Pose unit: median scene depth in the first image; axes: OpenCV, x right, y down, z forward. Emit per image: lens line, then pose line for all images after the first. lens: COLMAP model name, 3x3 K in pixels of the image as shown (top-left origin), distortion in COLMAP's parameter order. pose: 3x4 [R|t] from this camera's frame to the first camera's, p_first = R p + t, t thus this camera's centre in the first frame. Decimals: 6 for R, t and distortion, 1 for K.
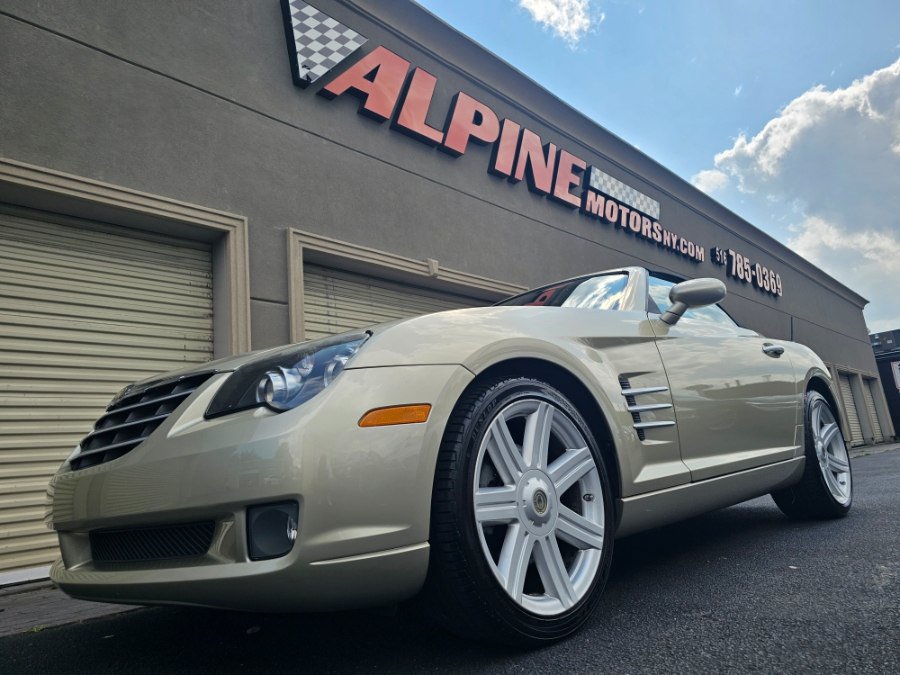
lens RADIAL K [[607.9, 0, 459.0], [0, 607.9, 338.1], [0, 0, 1]] dist [0.037412, -0.026981]
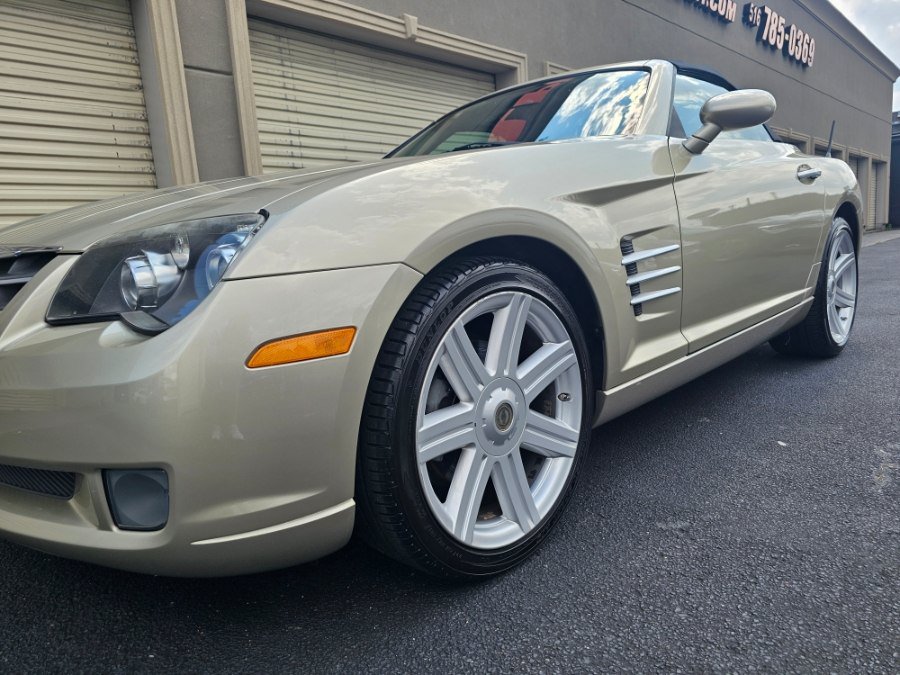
lens RADIAL K [[607.9, 0, 452.4], [0, 607.9, 338.5], [0, 0, 1]] dist [0.037412, -0.026981]
pose [[0.999463, 0.028618, 0.015957, 0.015869], [-0.032483, 0.929292, 0.367915, -0.040538], [-0.004300, -0.368236, 0.929723, 0.094661]]
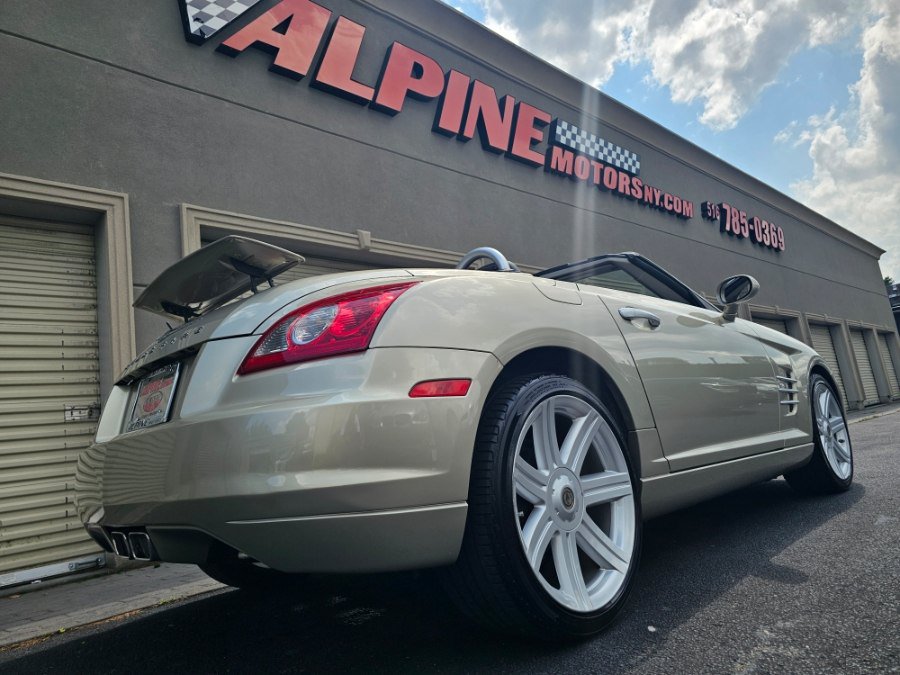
lens RADIAL K [[607.9, 0, 450.3], [0, 607.9, 337.8], [0, 0, 1]] dist [0.037412, -0.026981]
pose [[0.998257, -0.041893, -0.041560, 0.153519], [0.043939, 0.997802, 0.049614, -0.012431], [0.039390, -0.051353, 0.997903, 0.117442]]
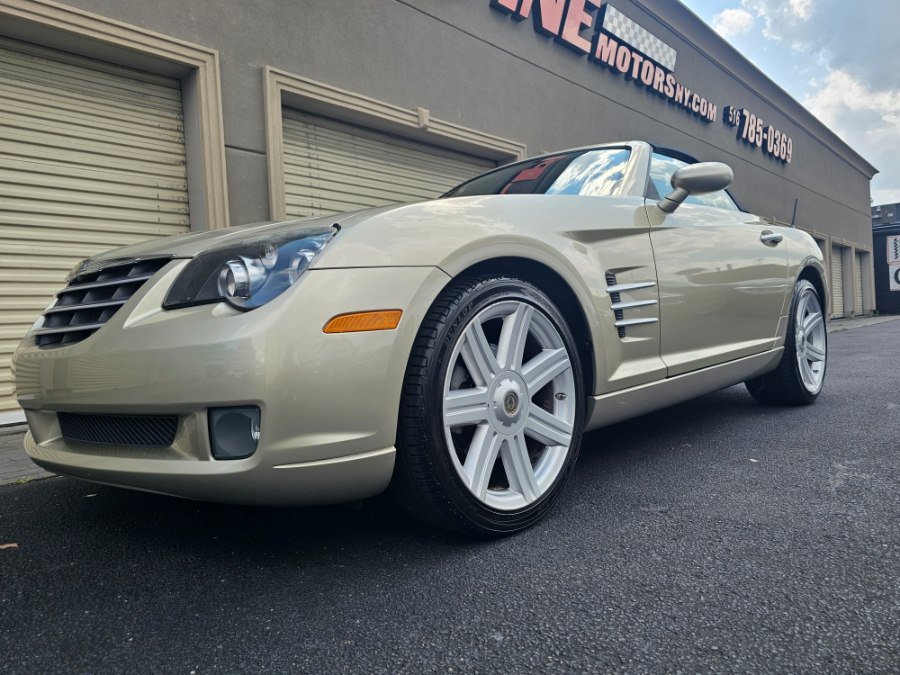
lens RADIAL K [[607.9, 0, 452.7], [0, 607.9, 339.4], [0, 0, 1]] dist [0.037412, -0.026981]
pose [[0.998782, 0.047373, 0.013798, 0.006208], [-0.049304, 0.969069, 0.241815, -0.021976], [-0.001916, -0.242201, 0.970224, 0.021321]]
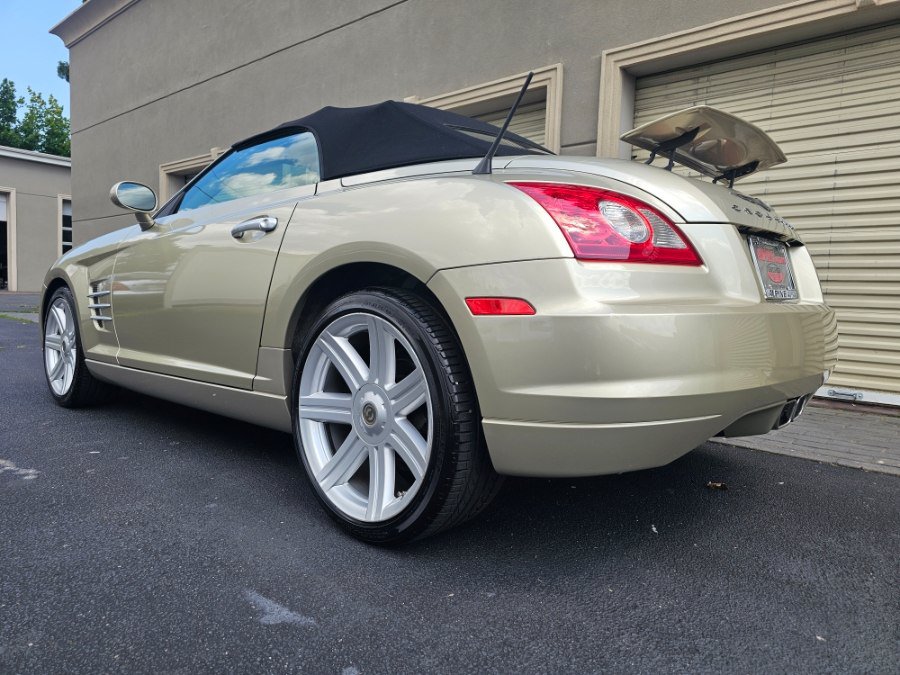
lens RADIAL K [[607.9, 0, 452.8], [0, 607.9, 328.9], [0, 0, 1]] dist [0.037412, -0.026981]
pose [[0.082083, 0.134559, -0.987500, 0.697920], [0.182758, 0.972009, 0.147639, 0.046870], [0.979725, -0.192592, 0.055193, 0.698331]]
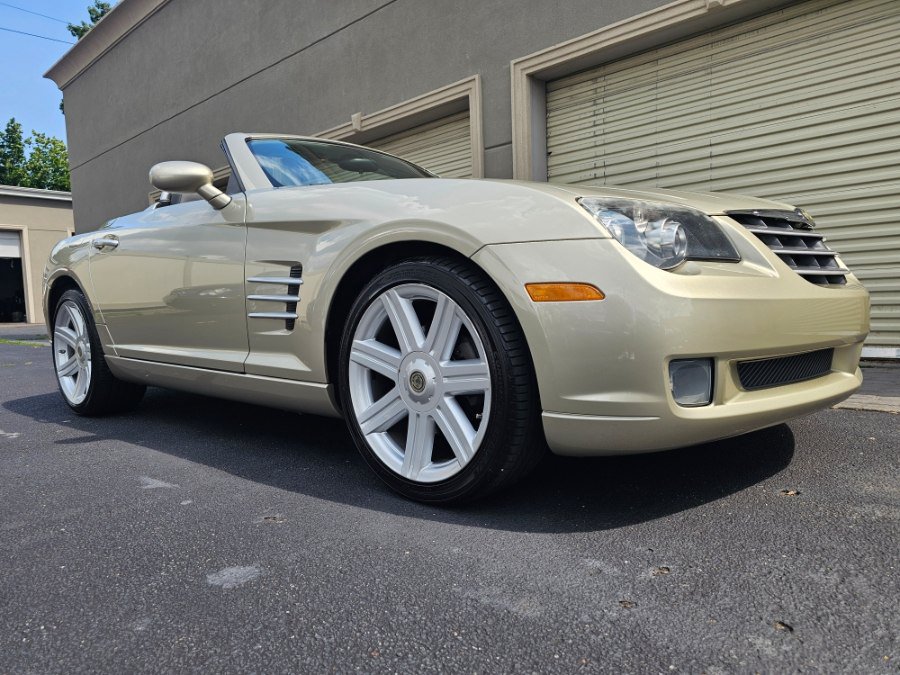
lens RADIAL K [[607.9, 0, 444.6], [0, 607.9, 338.0], [0, 0, 1]] dist [0.037412, -0.026981]
pose [[0.053844, 0.141125, -0.988526, 0.839988], [0.257952, 0.954395, 0.150303, 0.081592], [0.964656, -0.263086, 0.014984, 0.809272]]
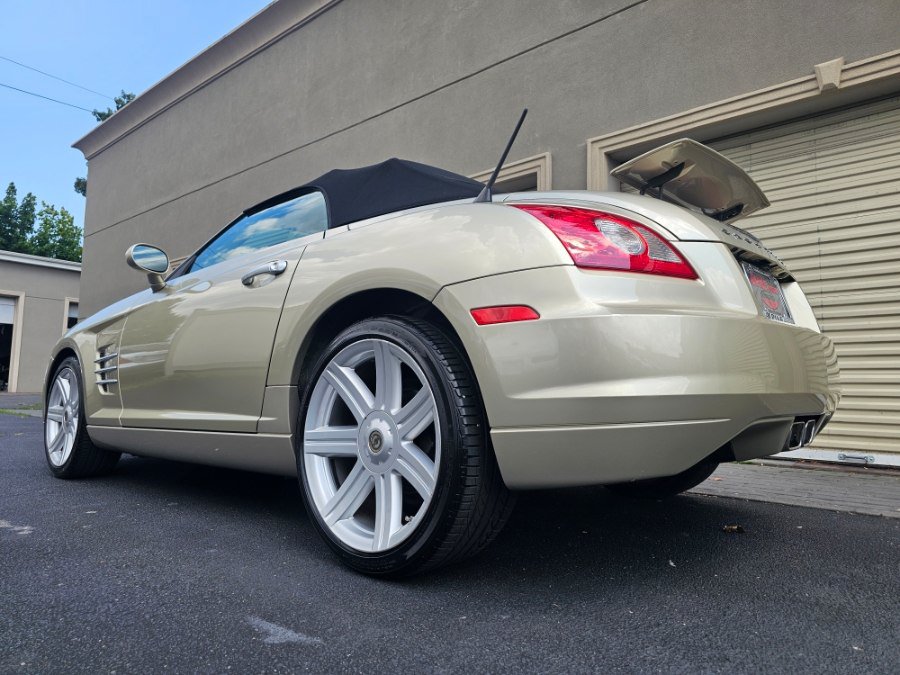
lens RADIAL K [[607.9, 0, 446.0], [0, 607.9, 327.2], [0, 0, 1]] dist [0.037412, -0.026981]
pose [[0.077177, -0.030991, -0.996536, 0.706997], [0.200934, 0.979492, -0.014899, 0.085677], [0.976560, -0.199088, 0.081821, 0.685357]]
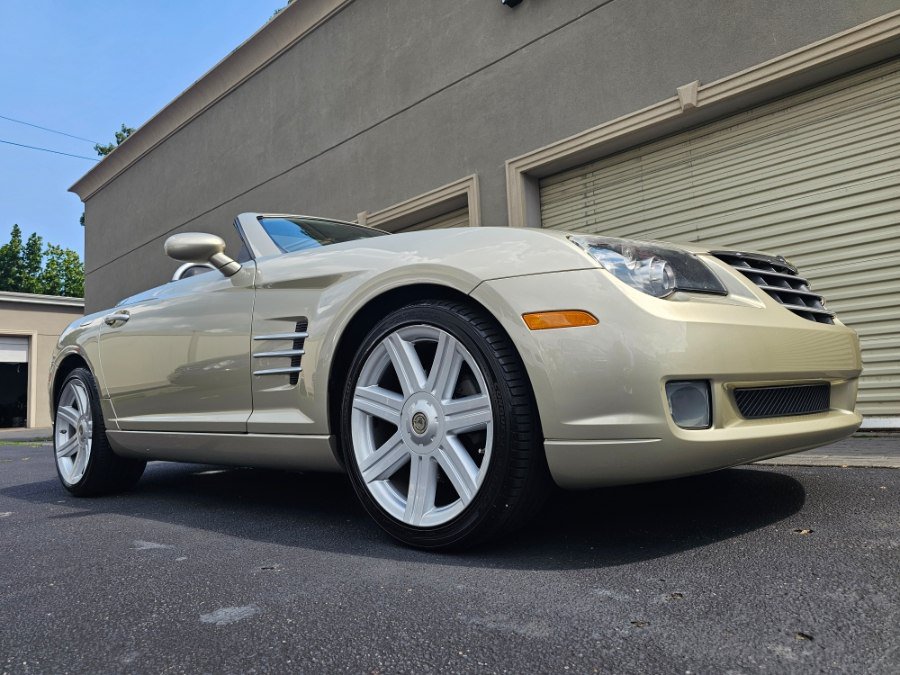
lens RADIAL K [[607.9, 0, 448.5], [0, 607.9, 332.3], [0, 0, 1]] dist [0.037412, -0.026981]
pose [[0.055386, -0.036516, -0.997797, 0.850570], [0.272217, 0.962026, -0.020096, 0.115842], [0.960640, -0.270505, 0.063223, 0.800644]]
